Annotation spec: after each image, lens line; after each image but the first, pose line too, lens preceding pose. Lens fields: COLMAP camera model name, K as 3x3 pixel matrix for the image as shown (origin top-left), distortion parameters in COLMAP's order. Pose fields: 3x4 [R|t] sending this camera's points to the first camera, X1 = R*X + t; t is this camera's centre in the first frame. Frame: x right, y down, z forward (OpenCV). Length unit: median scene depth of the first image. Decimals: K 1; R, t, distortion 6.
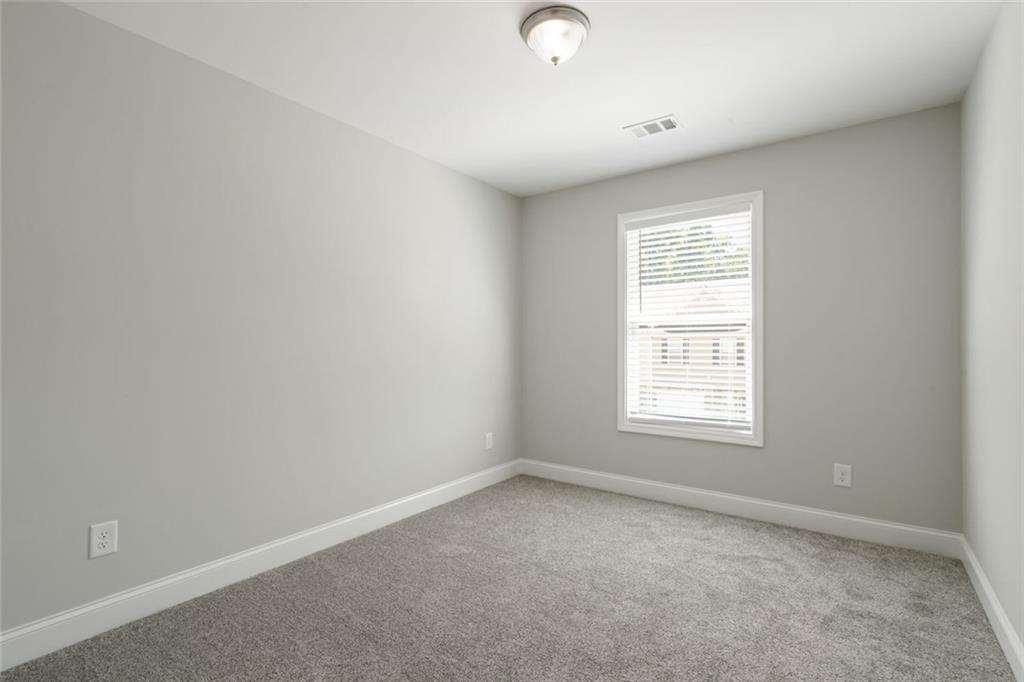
lens RADIAL K [[469.2, 0, 513.8], [0, 469.2, 347.3], [0, 0, 1]] dist [-0.004471, -0.000193]
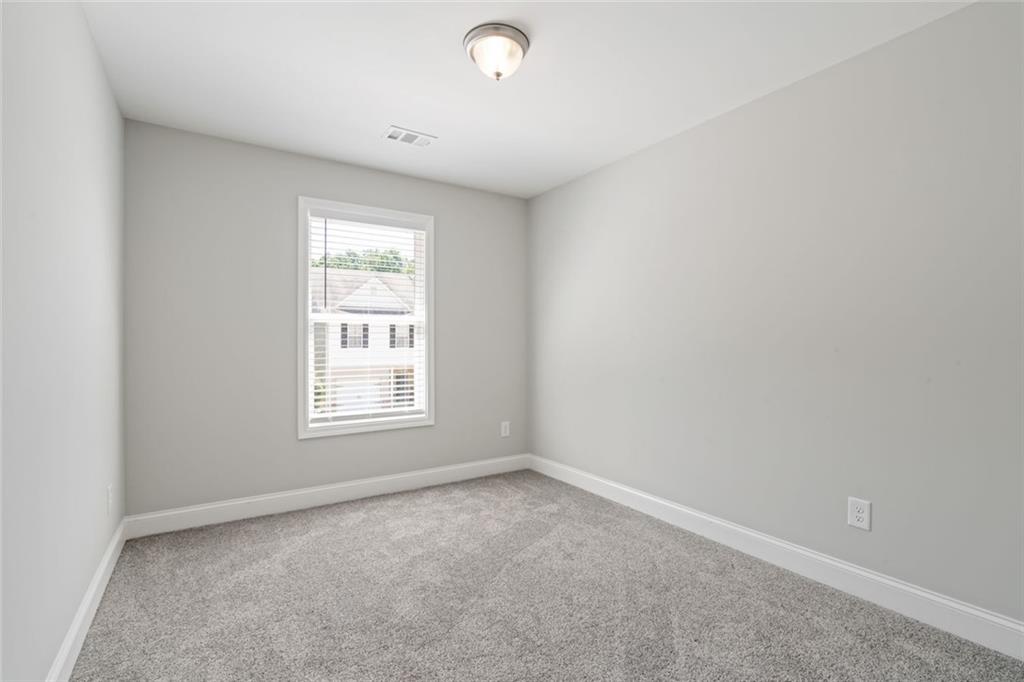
lens RADIAL K [[469.2, 0, 509.0], [0, 469.2, 333.9], [0, 0, 1]] dist [-0.004471, -0.000193]
pose [[0.363857, 0.011108, 0.931389, -0.529962], [0.004357, 0.999898, -0.013627, -0.008083], [-0.931445, 0.009017, 0.363771, 0.356497]]
